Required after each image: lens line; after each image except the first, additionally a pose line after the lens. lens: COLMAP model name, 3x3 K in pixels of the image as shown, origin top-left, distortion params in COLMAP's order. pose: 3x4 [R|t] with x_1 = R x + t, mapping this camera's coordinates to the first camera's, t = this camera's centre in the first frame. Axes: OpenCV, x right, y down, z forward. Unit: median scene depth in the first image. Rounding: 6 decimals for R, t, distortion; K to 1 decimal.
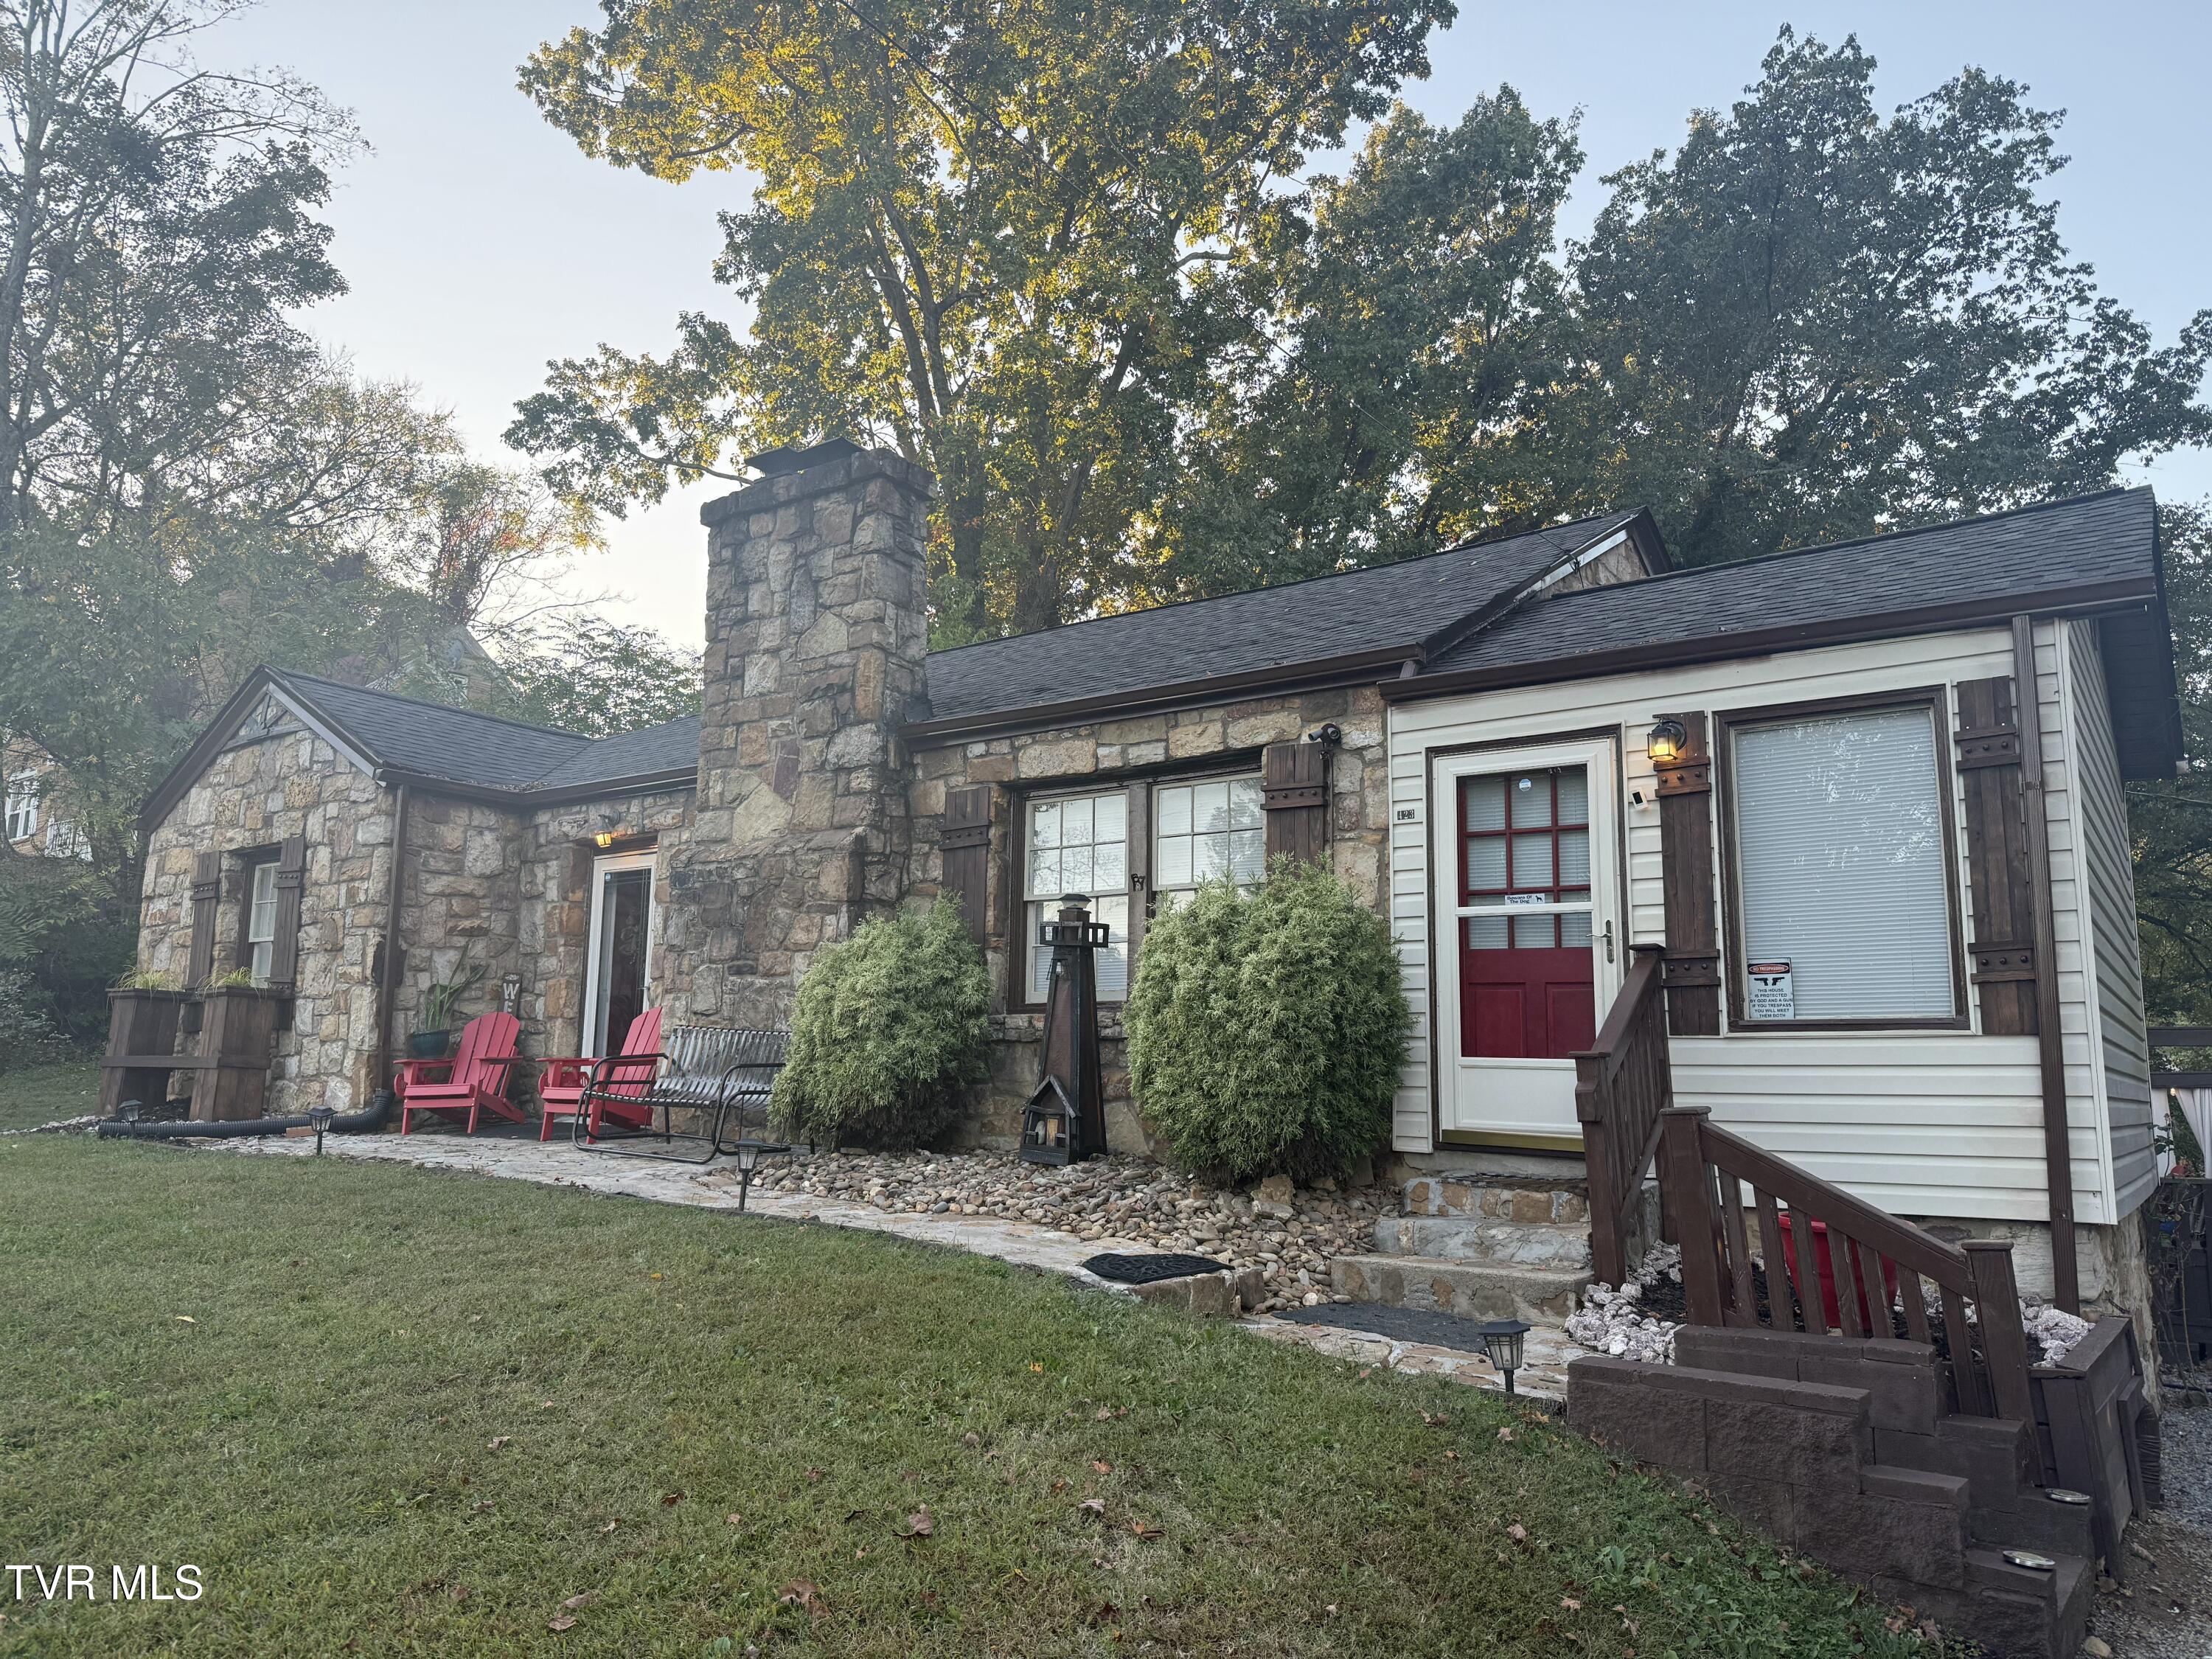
lens RADIAL K [[1537.4, 0, 1106.0], [0, 1537.4, 829.5], [0, 0, 1]] dist [0.132021, -0.226337]
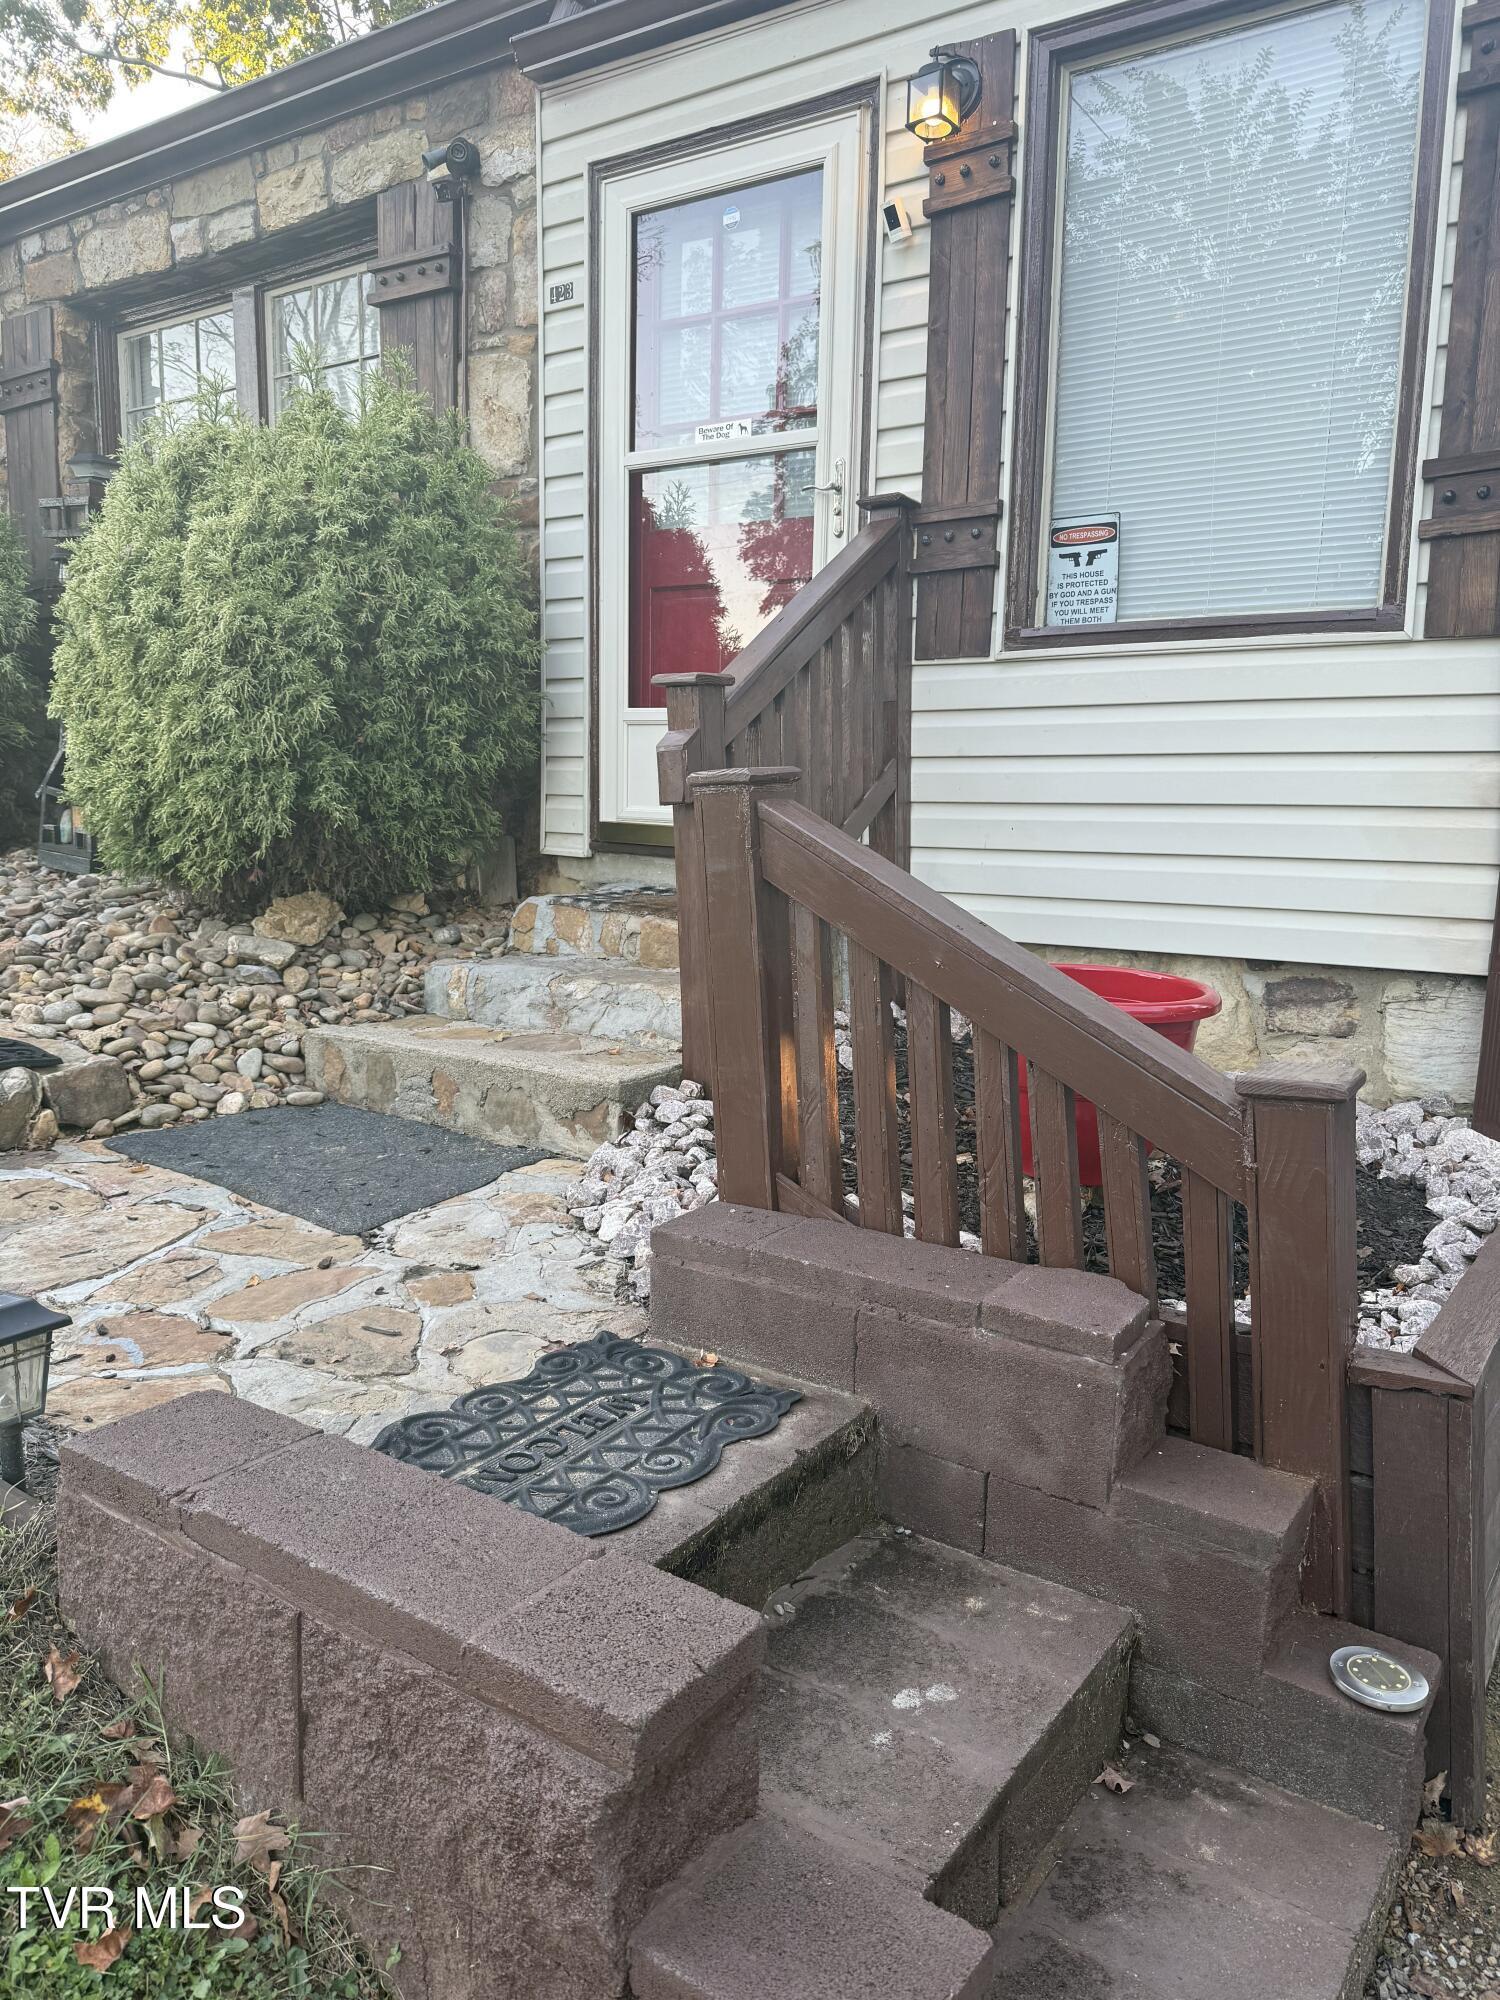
lens RADIAL K [[1424.2, 0, 751.6], [0, 1424.2, 975.0], [0, 0, 1]] dist [0.088035, -0.100232]
pose [[0.999799, -0.003978, 0.019653, 0.243856], [-0.001871, 0.957343, 0.288949, 0.076100], [-0.019964, -0.288928, 0.957143, 0.378377]]
